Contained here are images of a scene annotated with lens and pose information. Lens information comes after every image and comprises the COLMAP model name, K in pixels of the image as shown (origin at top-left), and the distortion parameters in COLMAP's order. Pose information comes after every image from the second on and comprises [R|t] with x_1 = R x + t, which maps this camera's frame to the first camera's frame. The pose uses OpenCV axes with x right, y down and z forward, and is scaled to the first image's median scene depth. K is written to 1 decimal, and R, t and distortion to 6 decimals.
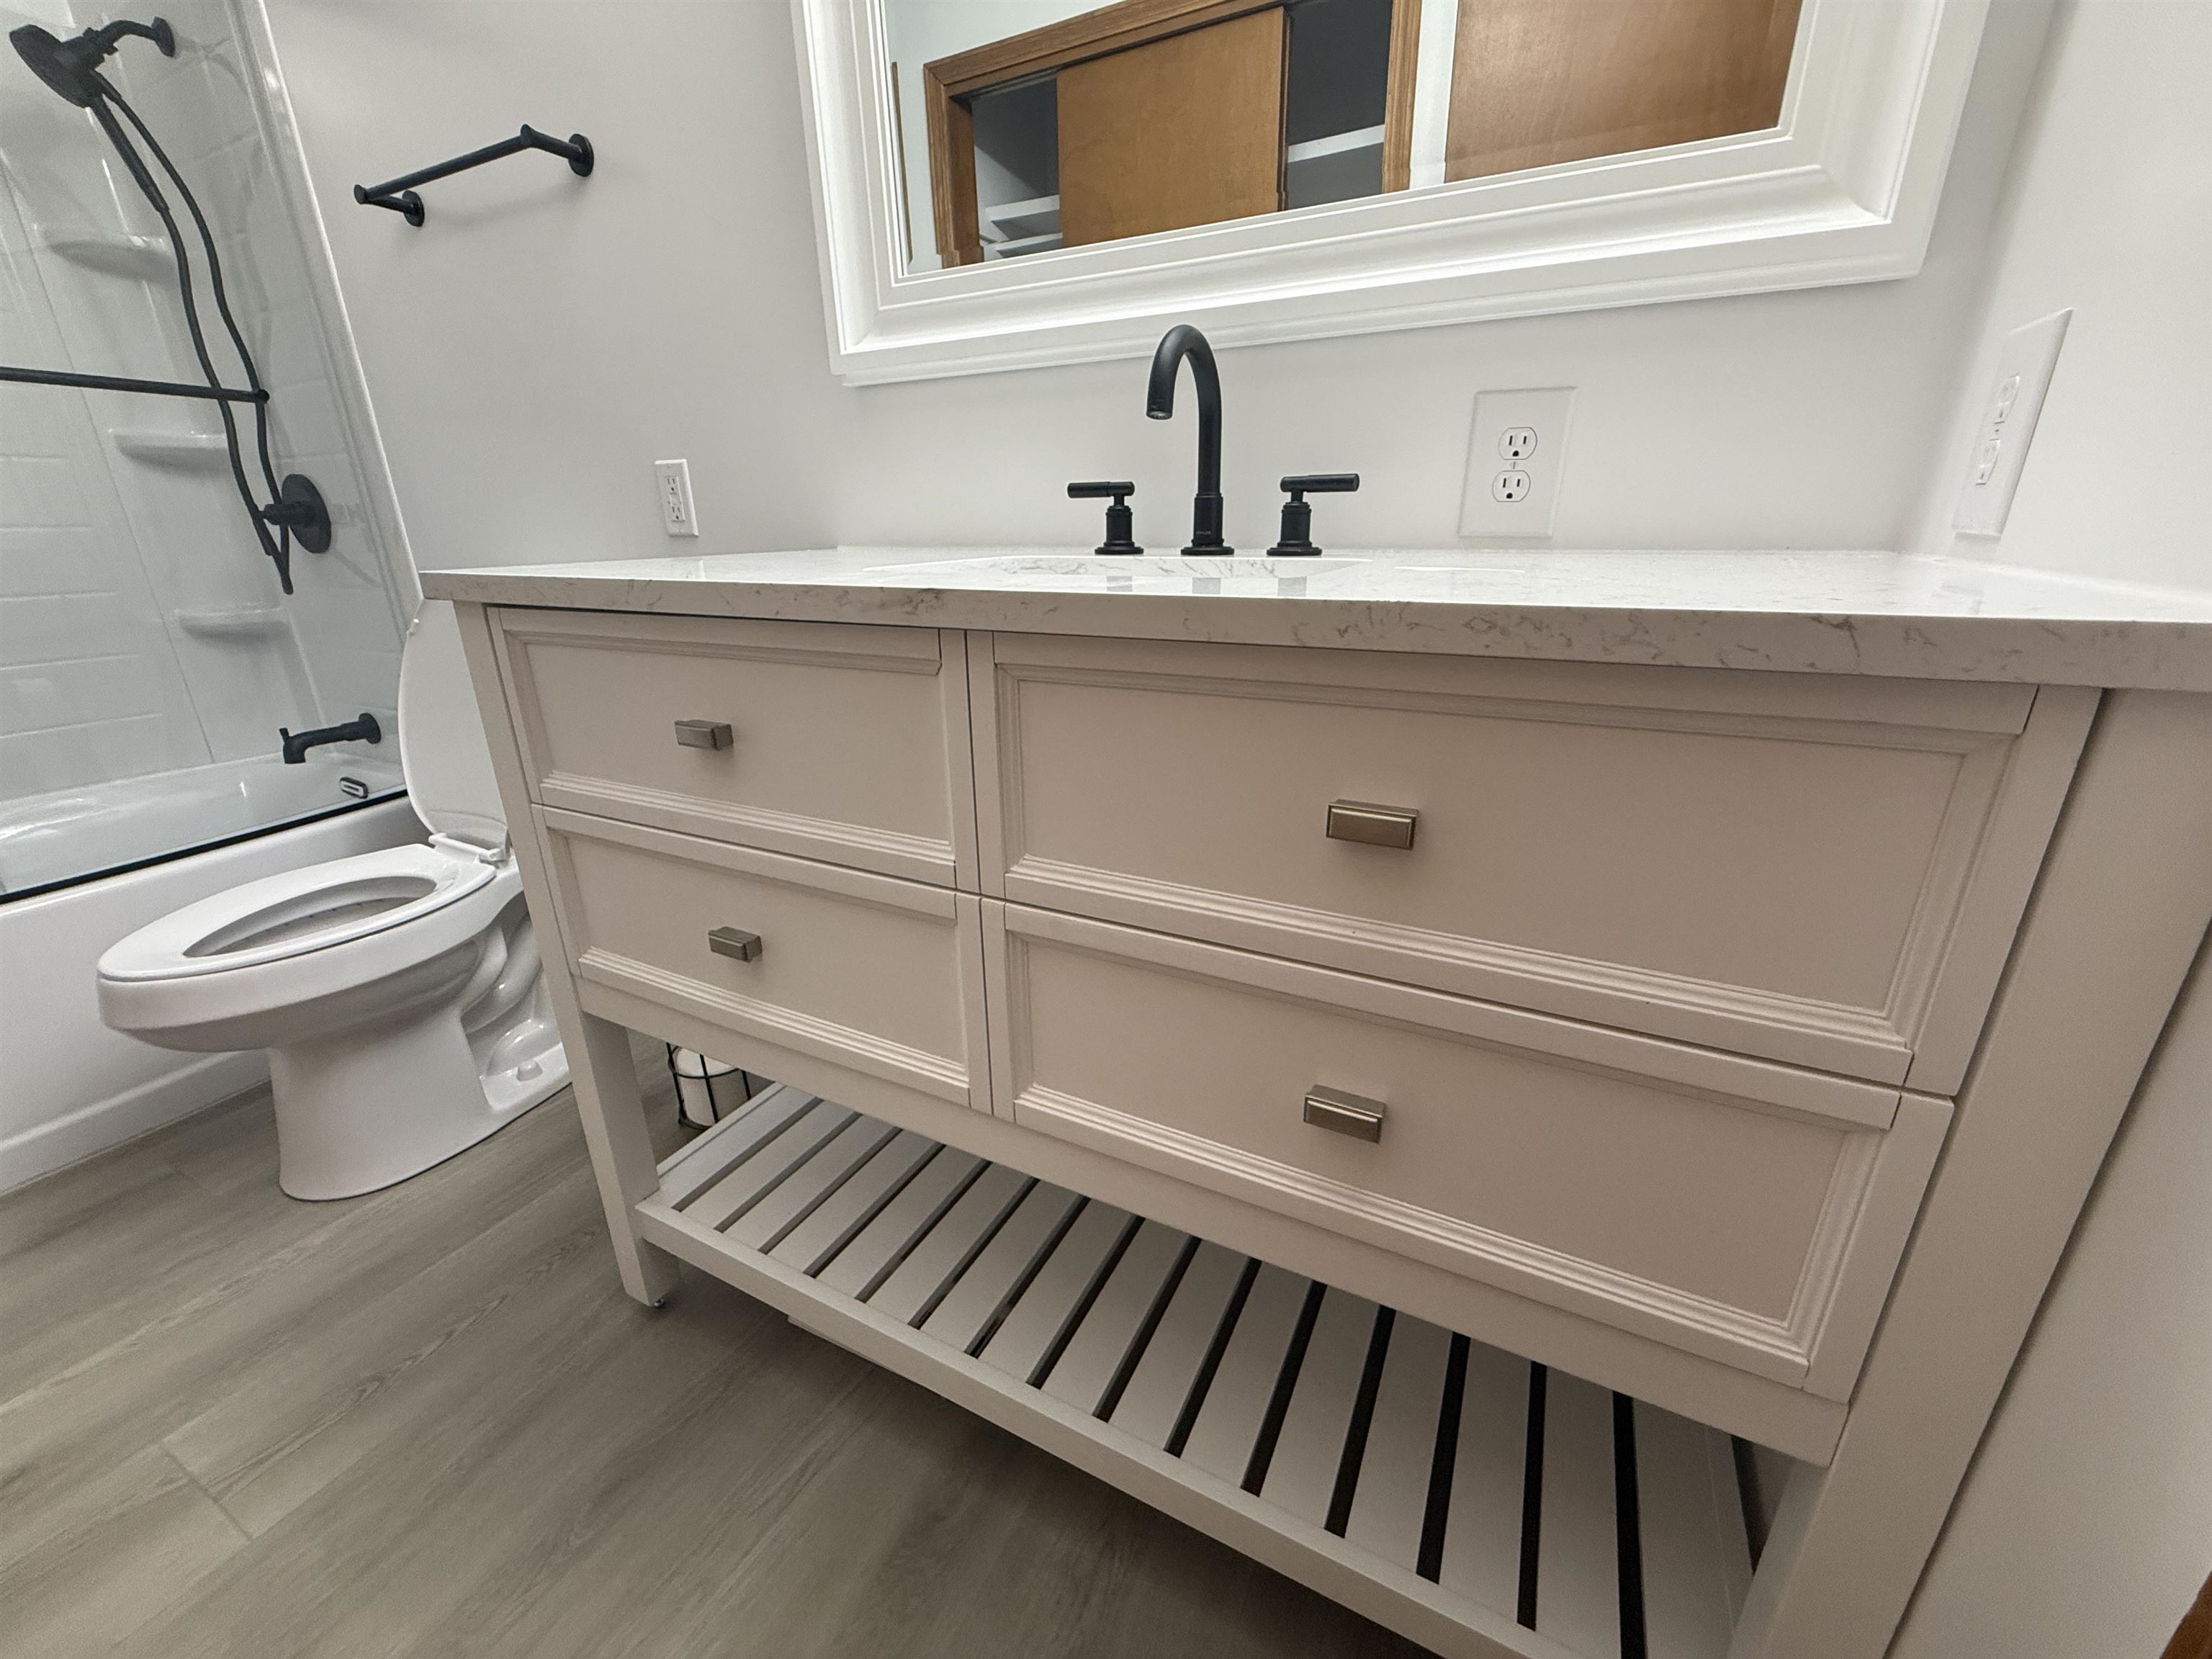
lens RADIAL K [[885.0, 0, 1098.5], [0, 885.0, 826.7], [0, 0, 1]] dist [0.003434, -0.000939]
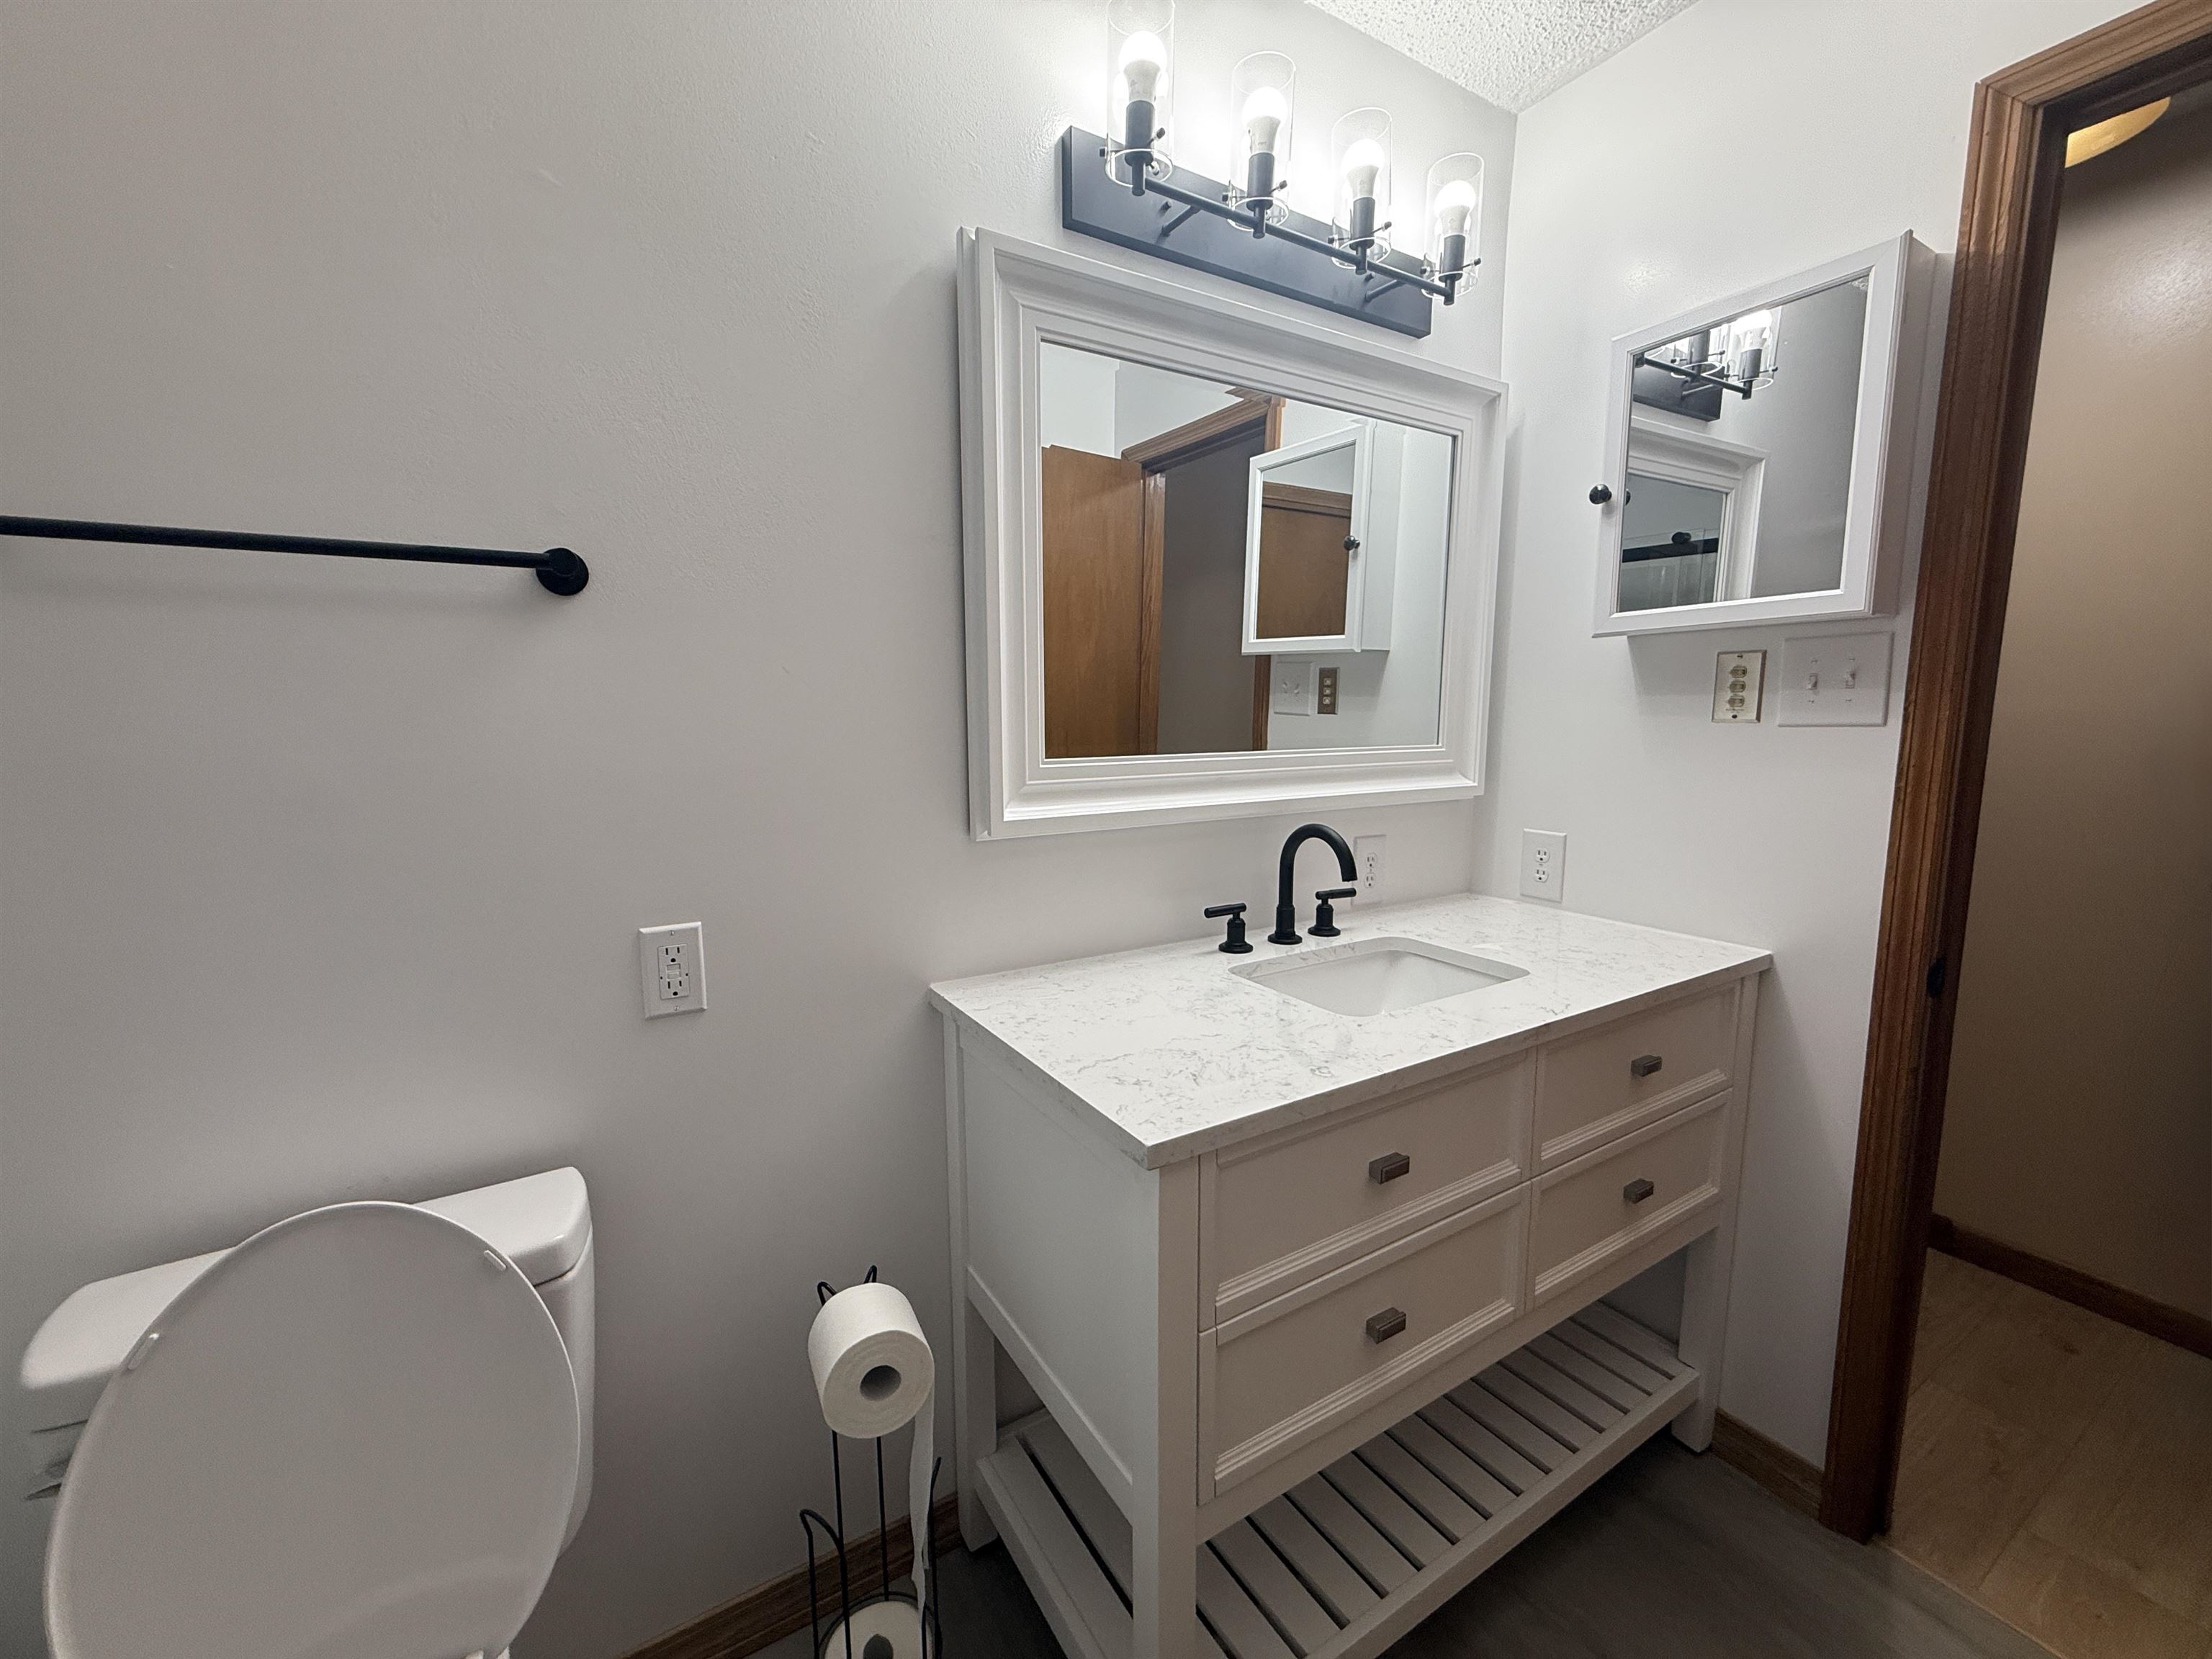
lens RADIAL K [[885.0, 0, 1098.5], [0, 885.0, 826.7], [0, 0, 1]] dist [0.003434, -0.000939]
pose [[0.516994, -0.097091, 0.850465, -1.331055], [0.282934, 0.957086, -0.062732, -0.482064], [-0.807877, 0.273058, 0.522278, 0.376441]]
